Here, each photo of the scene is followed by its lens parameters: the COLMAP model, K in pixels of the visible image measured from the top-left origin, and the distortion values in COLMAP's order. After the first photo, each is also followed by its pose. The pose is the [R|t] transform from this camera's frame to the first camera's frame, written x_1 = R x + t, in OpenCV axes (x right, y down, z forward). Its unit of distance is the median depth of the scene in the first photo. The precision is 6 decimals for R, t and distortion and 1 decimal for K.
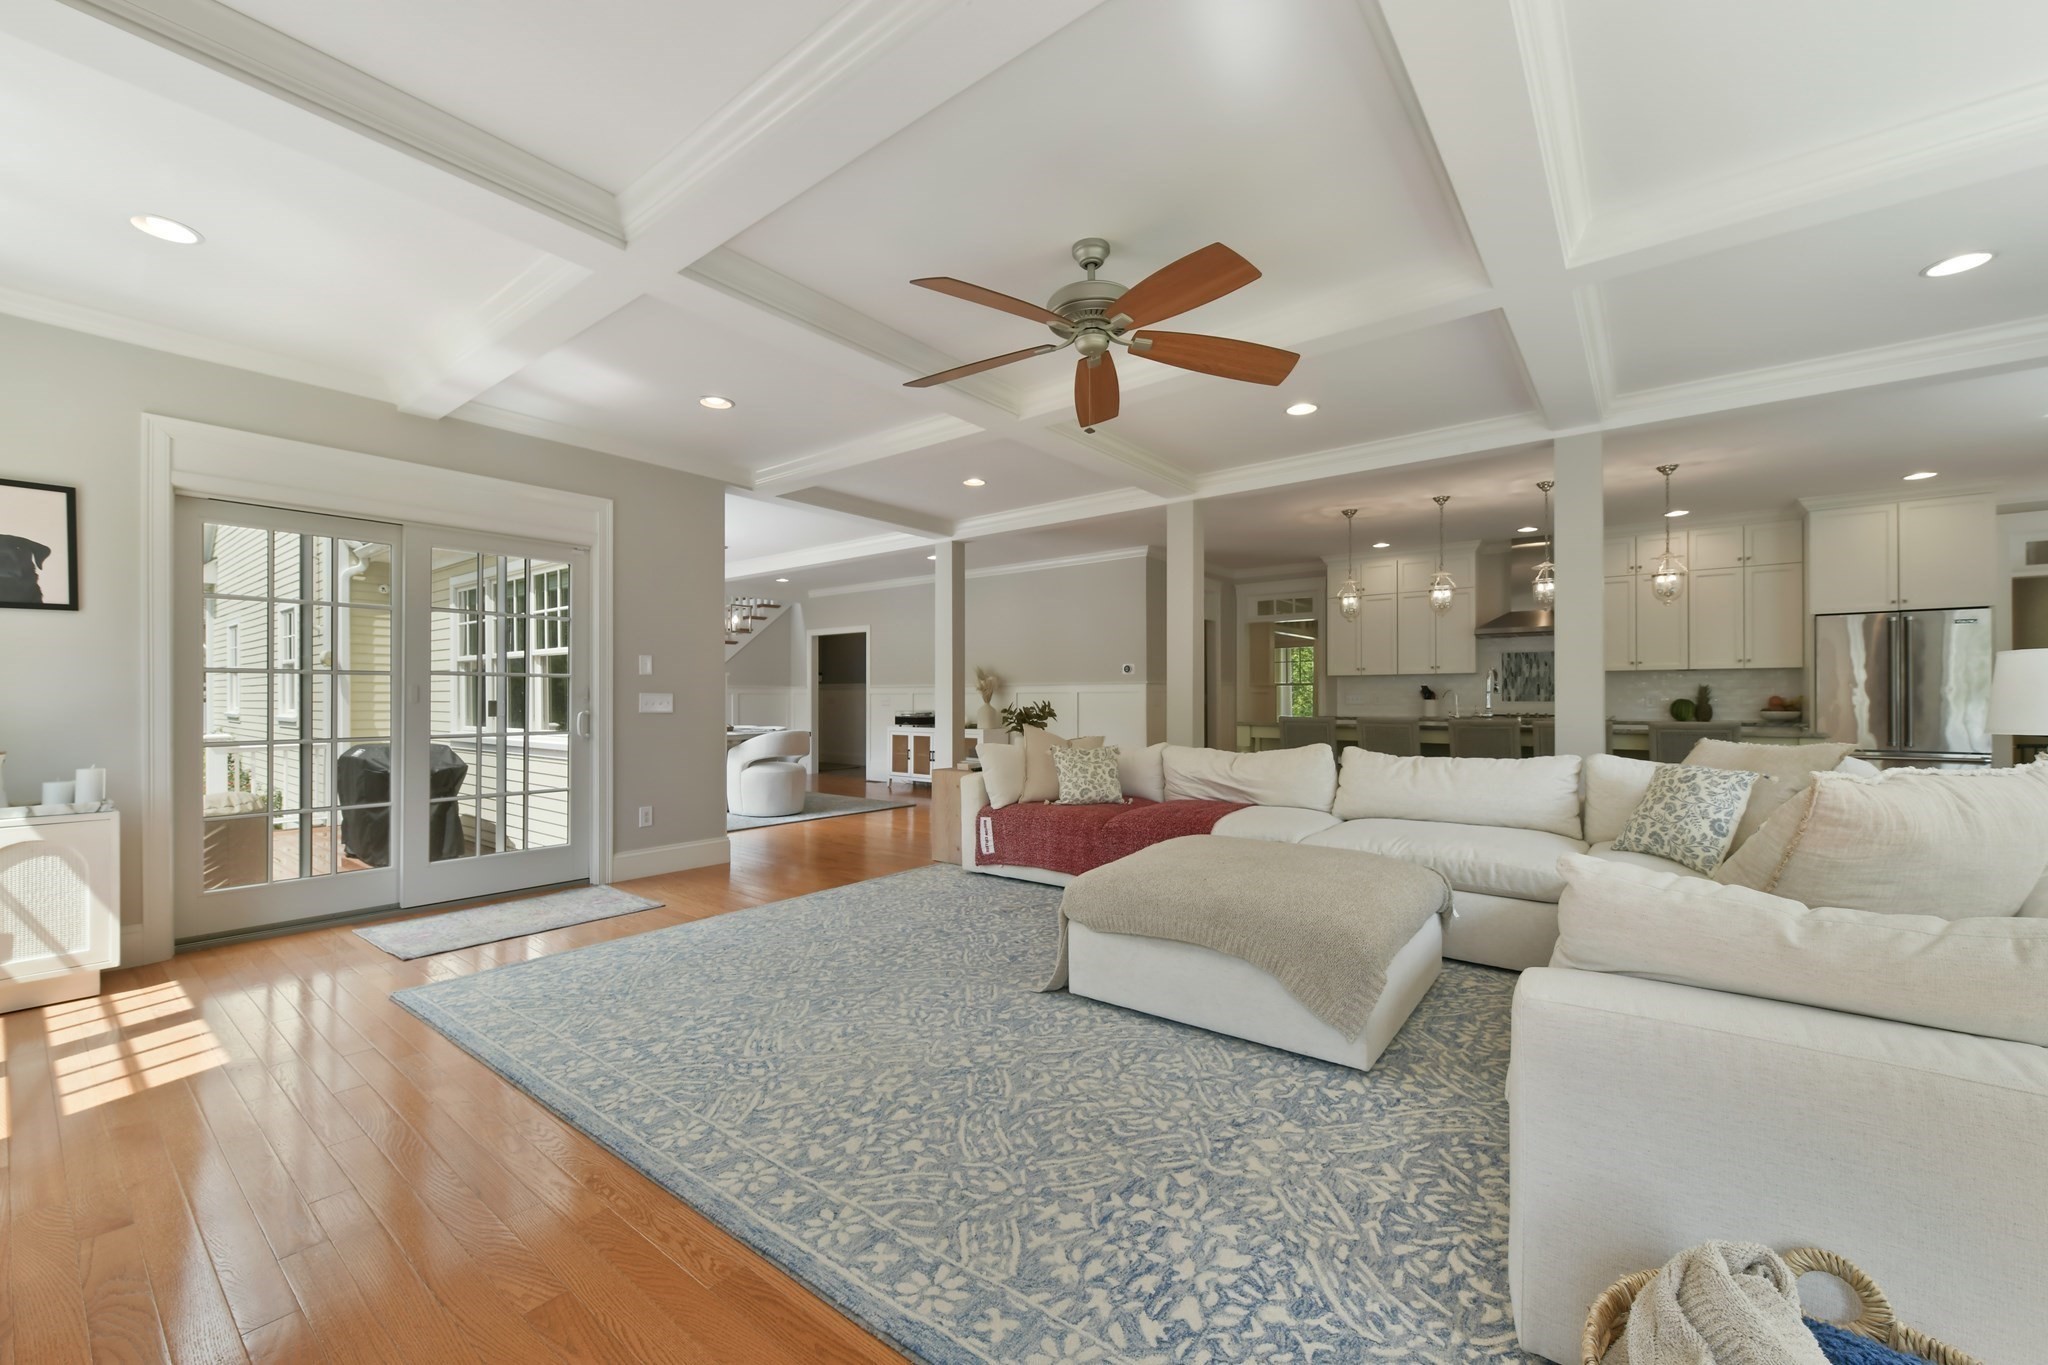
lens RADIAL K [[818.2, 0, 1033.7], [0, 818.2, 694.7], [0, 0, 1]] dist [0.001032, 0.000089]
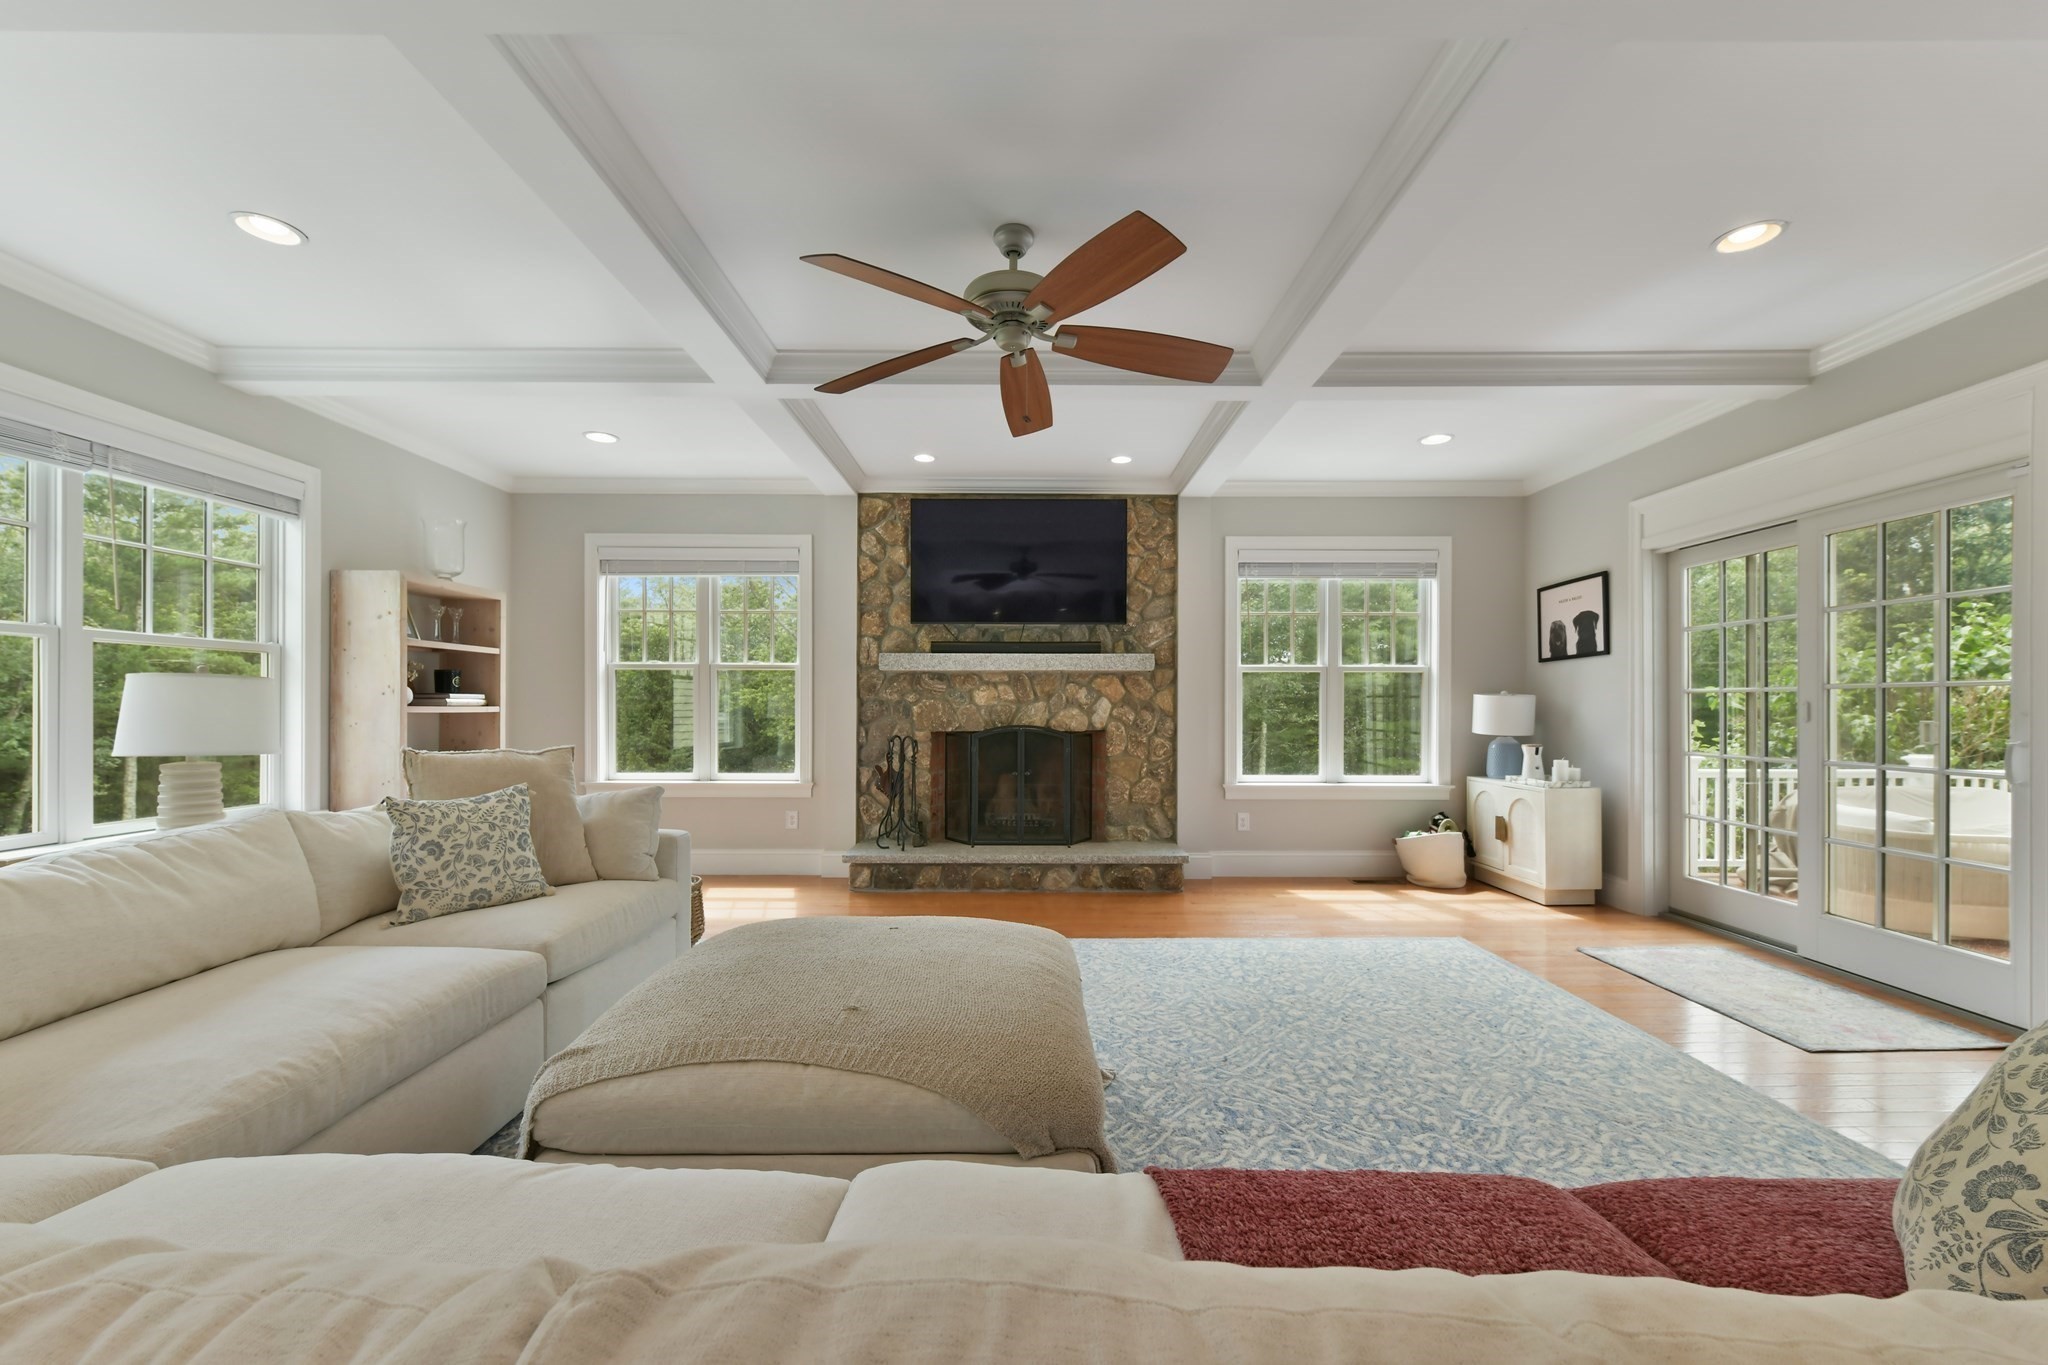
lens RADIAL K [[818.2, 0, 1033.3], [0, 818.2, 698.4], [0, 0, 1]] dist [0.001032, 0.000089]
pose [[-0.788122, -0.004942, -0.615500, 0.514335], [0.002335, 0.999937, -0.011018, -0.009196], [0.615515, -0.010120, -0.788060, 1.431183]]
